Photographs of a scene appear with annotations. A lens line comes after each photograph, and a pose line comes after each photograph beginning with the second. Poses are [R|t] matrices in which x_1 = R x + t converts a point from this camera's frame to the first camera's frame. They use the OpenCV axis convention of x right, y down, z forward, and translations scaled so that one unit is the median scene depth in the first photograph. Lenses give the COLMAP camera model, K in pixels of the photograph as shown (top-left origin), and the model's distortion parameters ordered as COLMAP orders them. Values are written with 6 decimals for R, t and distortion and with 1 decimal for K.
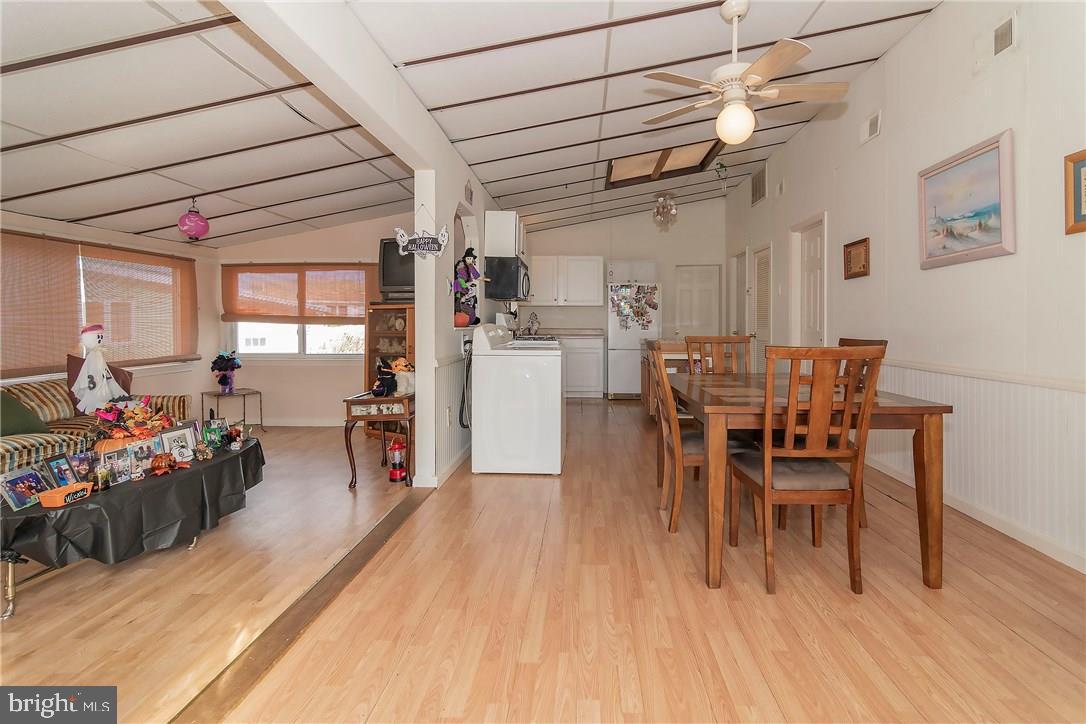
lens RADIAL K [[543.6, 0, 575.2], [0, 543.6, 328.9], [0, 0, 1]] dist [-0.001668, -0.000262]
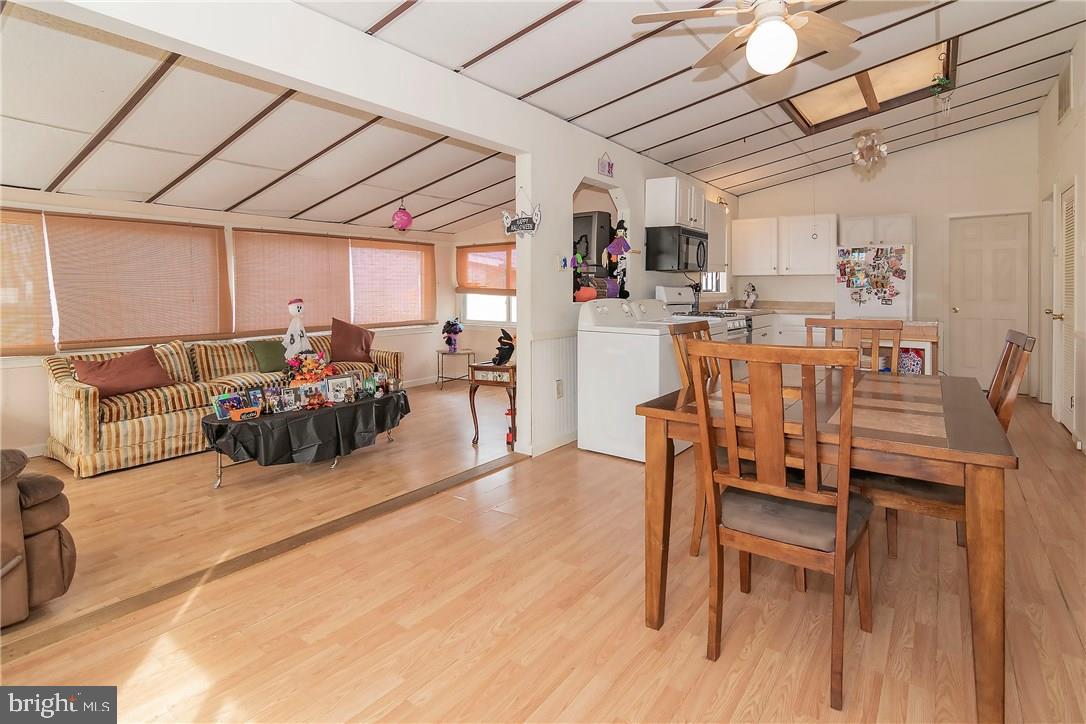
lens RADIAL K [[558.4, 0, 539.2], [0, 558.4, 295.0], [0, 0, 1]] dist [-0.004049, -0.000398]
pose [[0.816268, 0.005865, -0.577644, 0.409953], [-0.007401, 0.999973, -0.000306, -0.019203], [0.577626, 0.004525, 0.816289, 0.139753]]
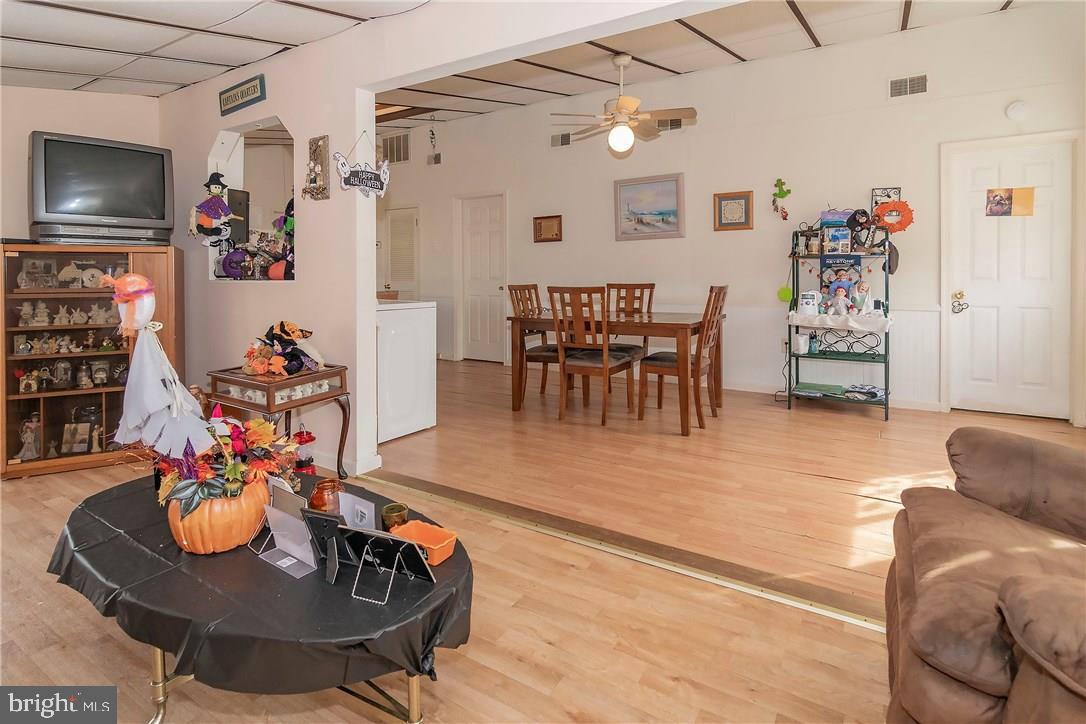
lens RADIAL K [[550.7, 0, 553.4], [0, 550.7, 281.2], [0, 0, 1]] dist [-0.001982, -0.000078]
pose [[0.495063, -0.013143, 0.868758, -0.940144], [0.014374, 0.999873, 0.006935, -0.001881], [-0.868738, 0.009055, 0.495189, 0.362626]]
